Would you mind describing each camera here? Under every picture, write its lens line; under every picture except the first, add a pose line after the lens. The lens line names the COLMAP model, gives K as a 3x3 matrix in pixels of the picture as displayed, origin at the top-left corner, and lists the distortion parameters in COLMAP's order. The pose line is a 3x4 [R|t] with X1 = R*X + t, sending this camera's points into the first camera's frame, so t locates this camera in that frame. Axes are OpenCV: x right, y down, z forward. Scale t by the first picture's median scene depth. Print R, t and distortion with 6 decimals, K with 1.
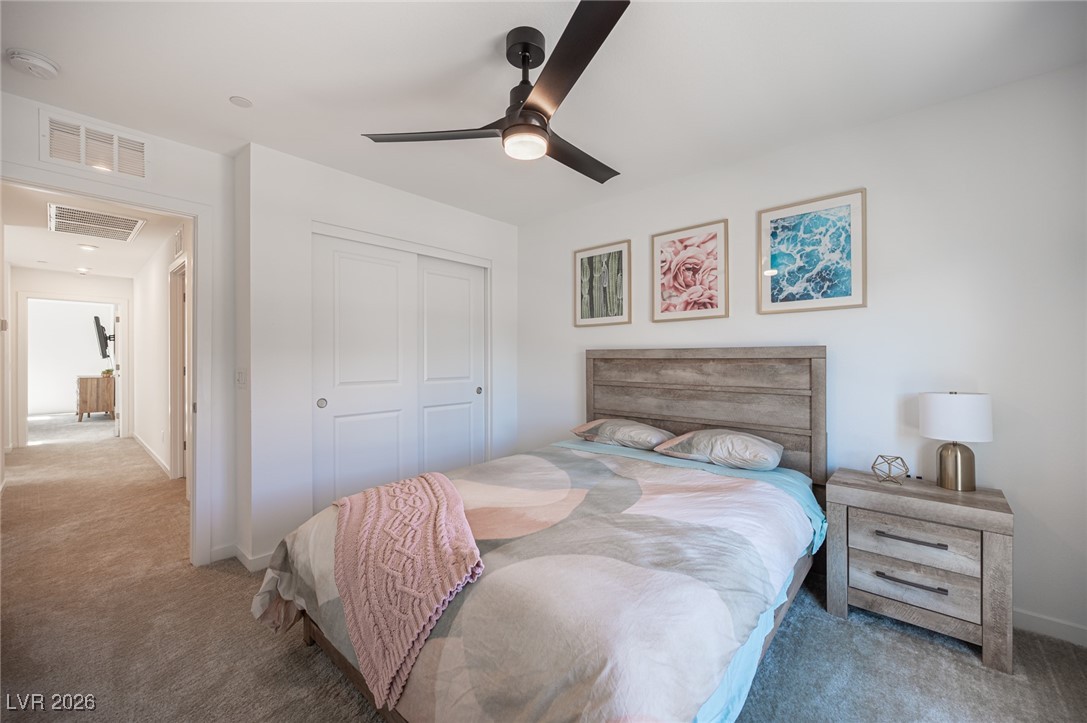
lens RADIAL K [[431.7, 0, 542.2], [0, 431.7, 360.5], [0, 0, 1]] dist [0.000777, -0.000163]
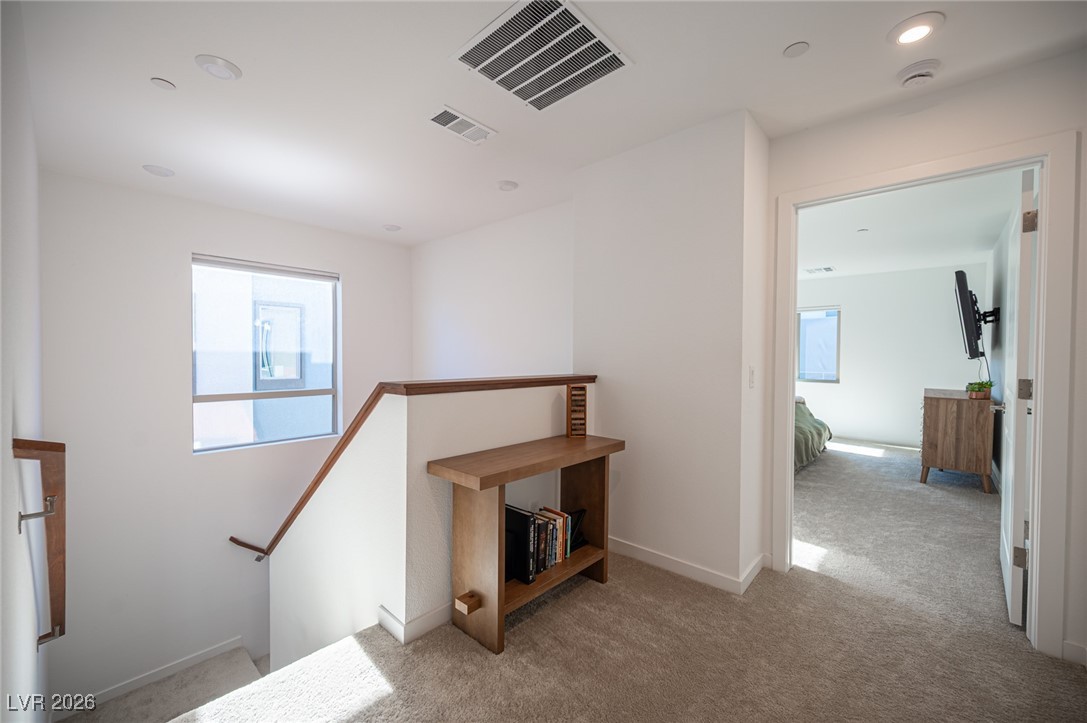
lens RADIAL K [[431.7, 0, 542.1], [0, 431.7, 365.2], [0, 0, 1]] dist [0.000777, -0.000163]
pose [[0.001851, 0.017842, -0.999839, -0.546228], [-0.009992, 0.999791, 0.017822, -0.001848], [0.999948, 0.009957, 0.002028, 0.531046]]
